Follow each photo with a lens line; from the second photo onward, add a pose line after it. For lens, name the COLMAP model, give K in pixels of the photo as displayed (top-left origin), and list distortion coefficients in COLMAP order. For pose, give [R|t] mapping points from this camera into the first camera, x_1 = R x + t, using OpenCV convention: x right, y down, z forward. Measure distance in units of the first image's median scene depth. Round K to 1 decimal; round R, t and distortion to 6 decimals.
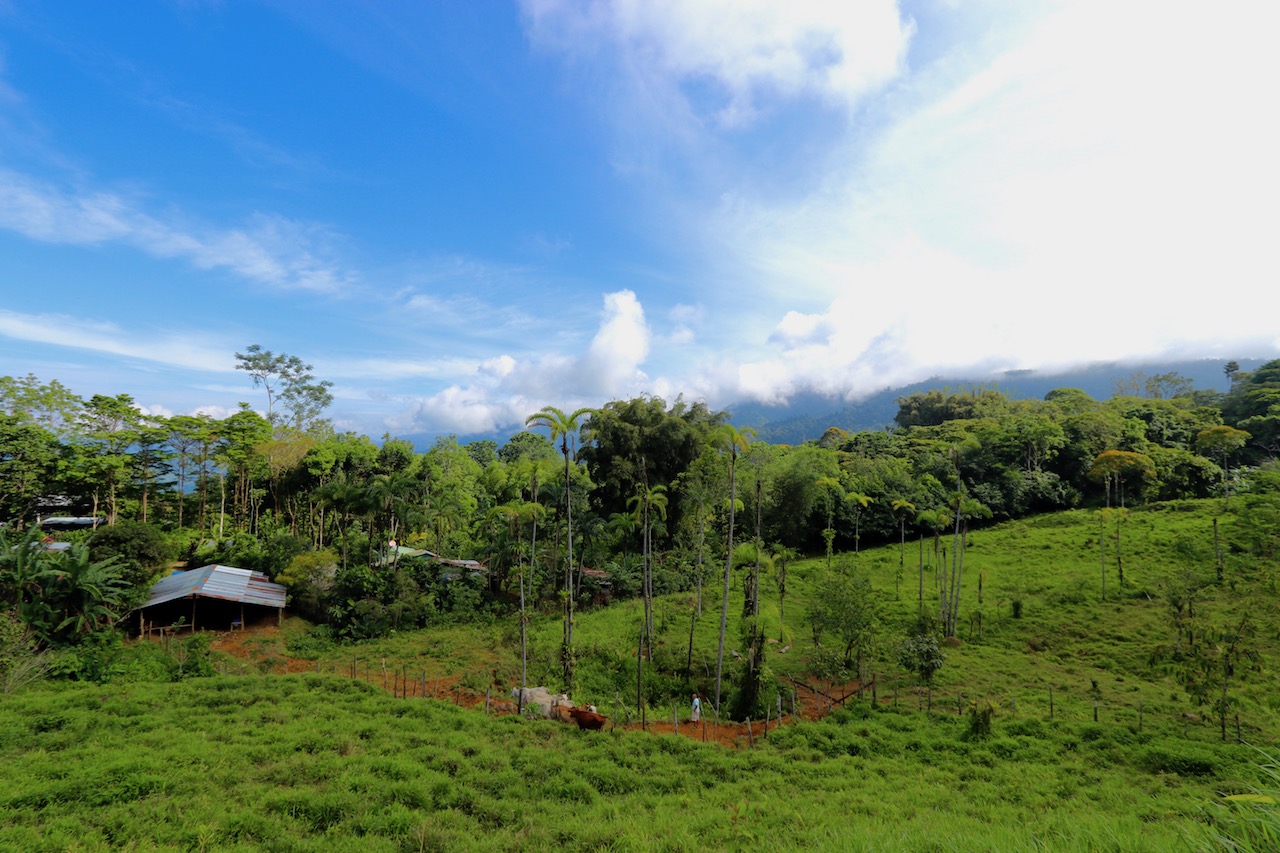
lens RADIAL K [[592.8, 0, 635.1], [0, 592.8, 425.4], [0, 0, 1]] dist [-0.020011, 0.004858]
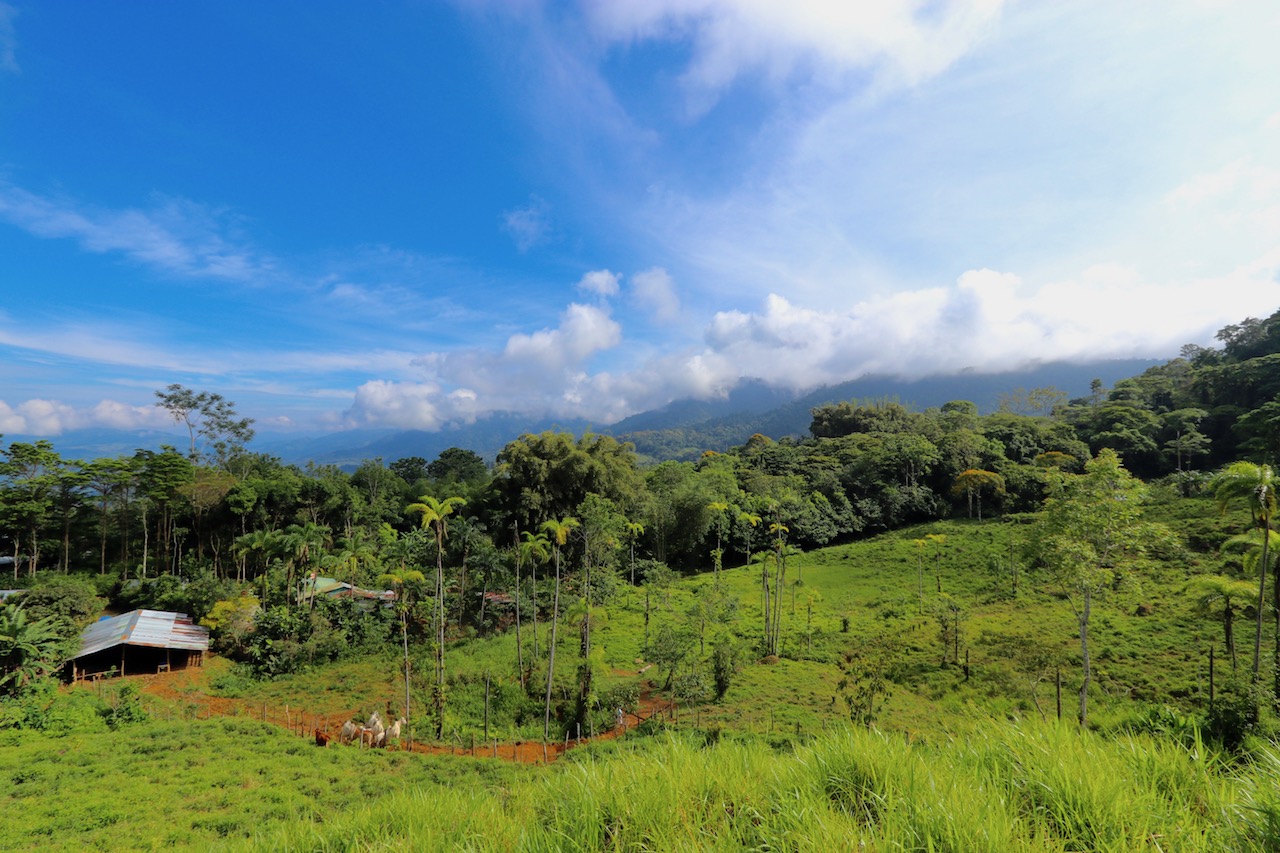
lens RADIAL K [[592.8, 0, 635.1], [0, 592.8, 428.1], [0, 0, 1]] dist [-0.020011, 0.004858]
pose [[0.995884, -0.004765, 0.090514, 0.072489], [0.003542, 0.999900, 0.013664, -0.074567], [-0.090570, -0.013287, 0.995801, -0.113248]]
